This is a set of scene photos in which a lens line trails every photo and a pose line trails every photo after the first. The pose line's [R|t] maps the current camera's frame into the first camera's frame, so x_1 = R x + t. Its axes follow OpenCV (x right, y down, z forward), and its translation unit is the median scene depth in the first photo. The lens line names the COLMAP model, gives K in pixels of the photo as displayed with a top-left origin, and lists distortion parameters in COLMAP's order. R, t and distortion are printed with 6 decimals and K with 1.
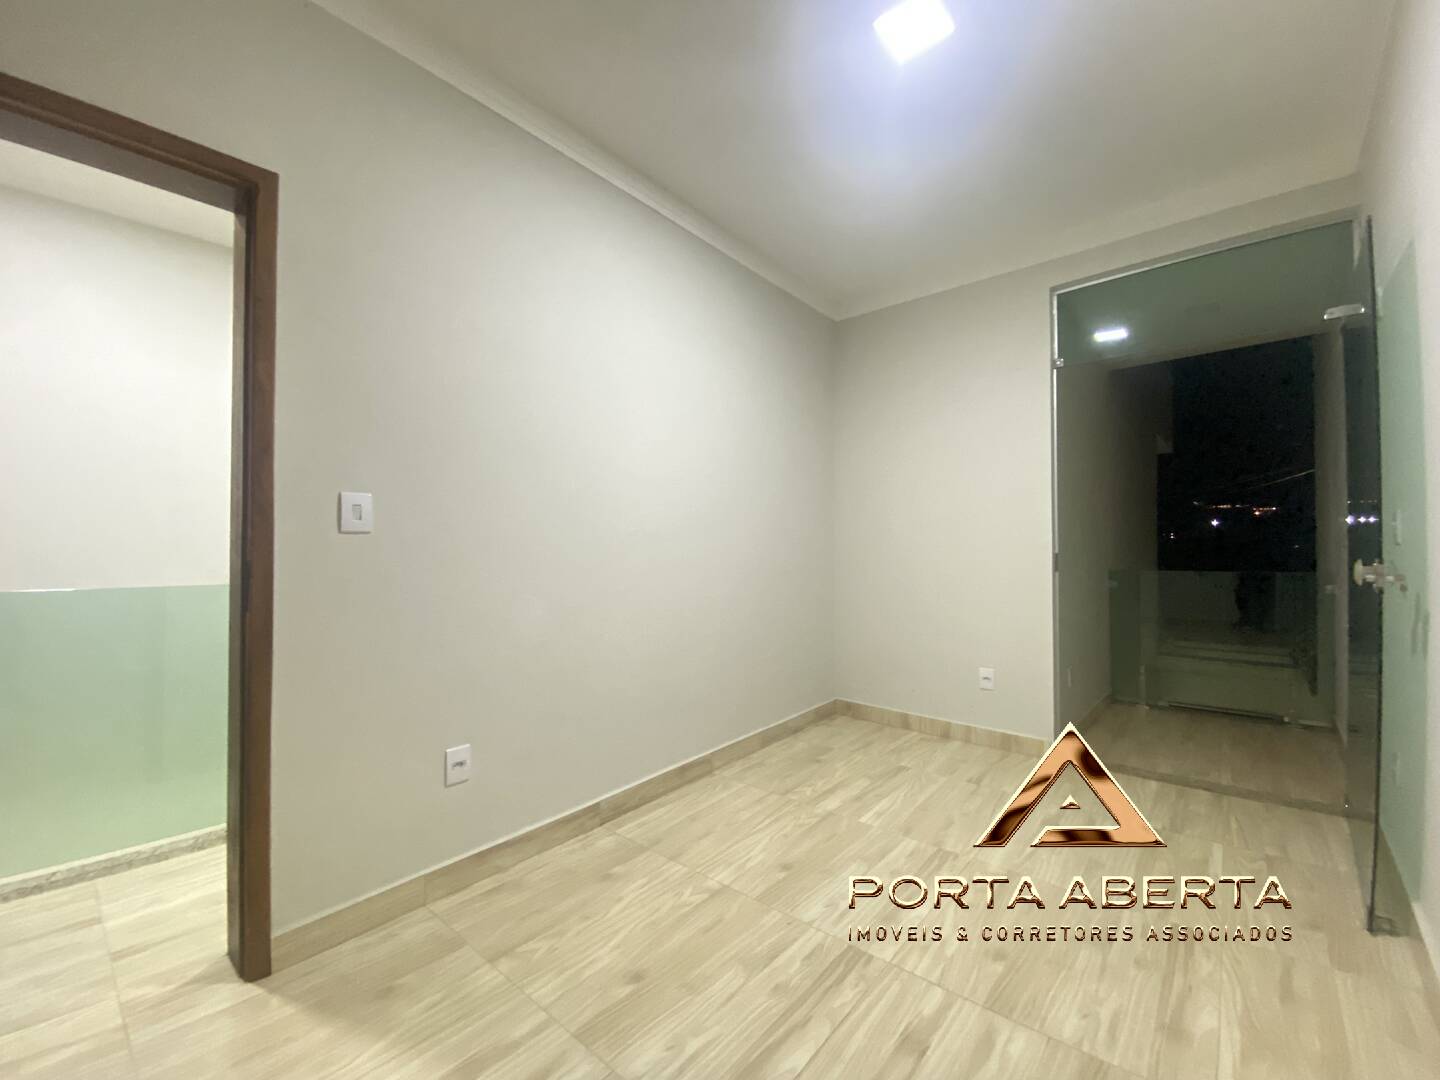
lens RADIAL K [[586.2, 0, 717.0], [0, 586.2, 540.5], [0, 0, 1]] dist [0.012974, -0.017522]
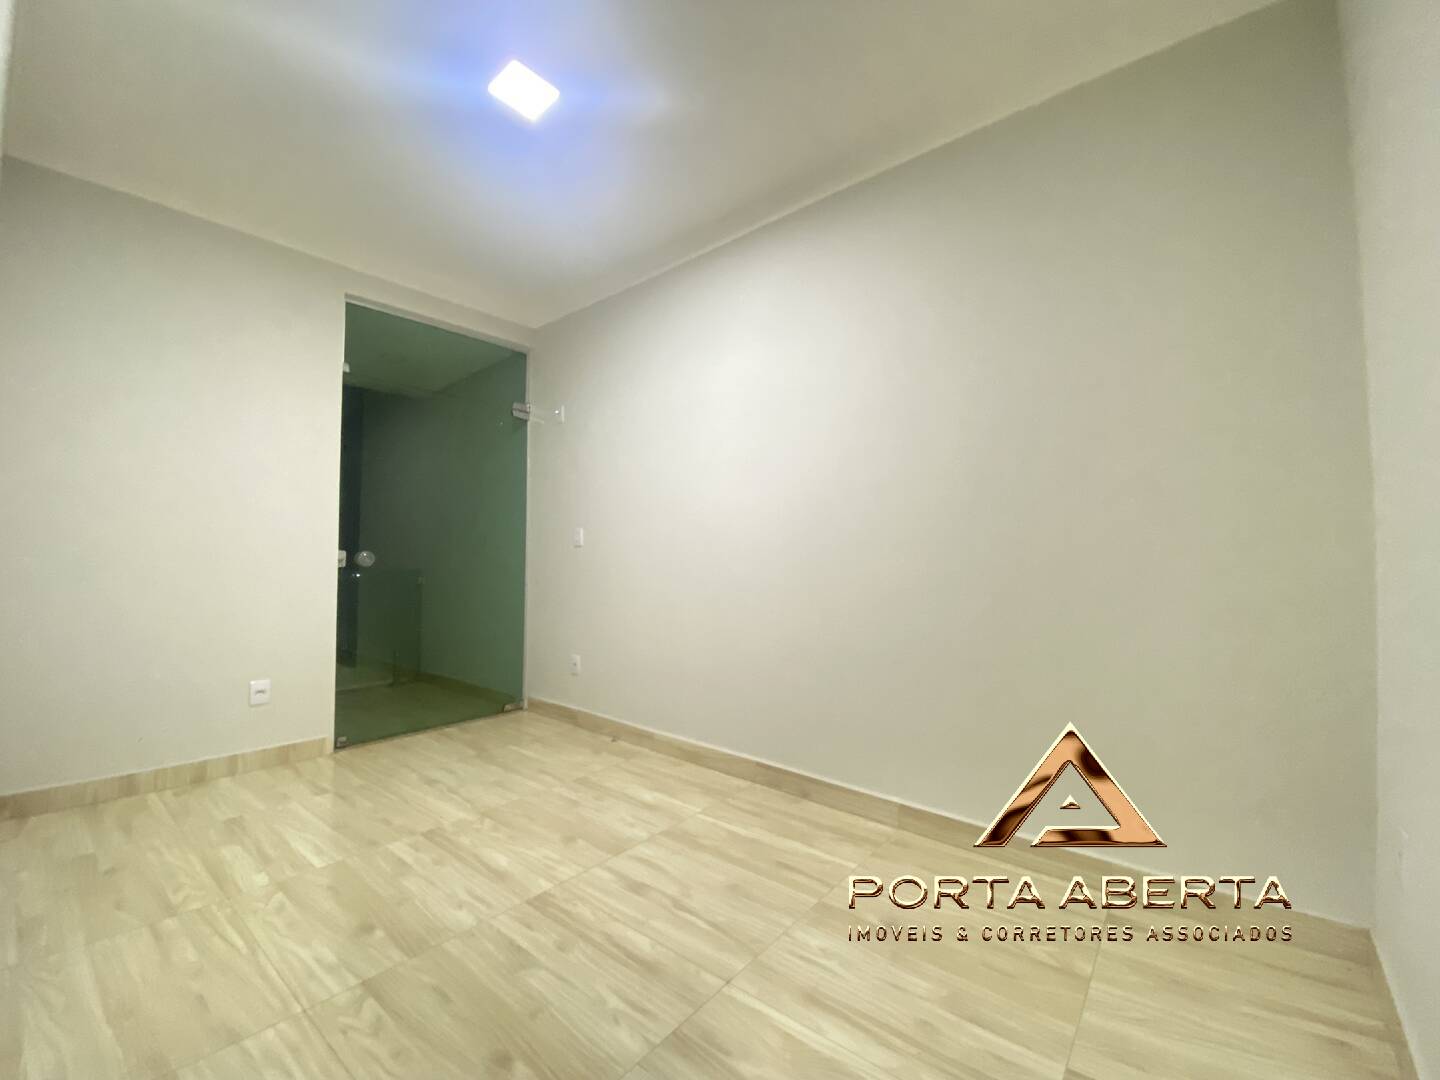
lens RADIAL K [[587.9, 0, 719.1], [0, 587.9, 540.6], [0, 0, 1]] dist [0.019911, -0.018082]
pose [[-0.018816, 0.034344, 0.999233, -0.565109], [-0.018276, 0.999231, -0.034688, 0.034726], [-0.999656, -0.018914, -0.018174, 0.425994]]
